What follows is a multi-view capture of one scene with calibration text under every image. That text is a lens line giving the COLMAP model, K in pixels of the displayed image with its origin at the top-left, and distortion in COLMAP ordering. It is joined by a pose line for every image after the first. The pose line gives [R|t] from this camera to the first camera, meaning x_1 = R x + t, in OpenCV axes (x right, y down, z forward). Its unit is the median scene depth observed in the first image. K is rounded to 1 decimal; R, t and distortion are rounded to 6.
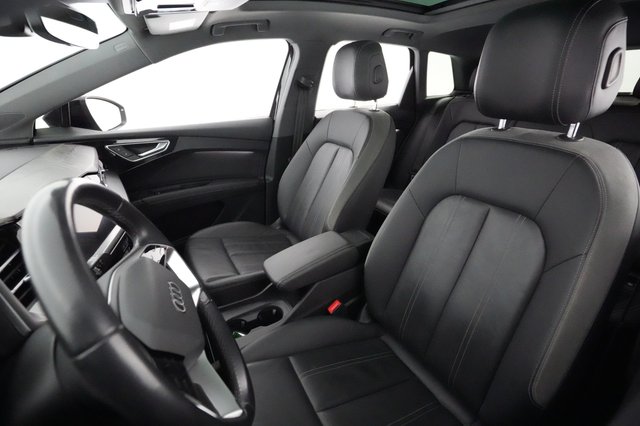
lens RADIAL K [[308.6, 0, 320.0], [0, 308.6, 213.0], [0, 0, 1]] dist [0.000443, 0.000825]
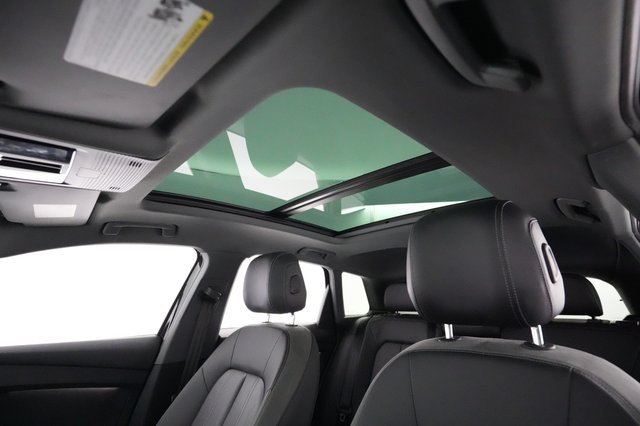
lens RADIAL K [[308.6, 0, 320.0], [0, 308.6, 213.0], [0, 0, 1]] dist [0.000443, 0.000825]
pose [[0.967336, 0.093272, 0.235714, 0.022017], [0.082397, 0.763668, -0.640330, -0.019660], [-0.239732, 0.638836, 0.731038, 0.158043]]
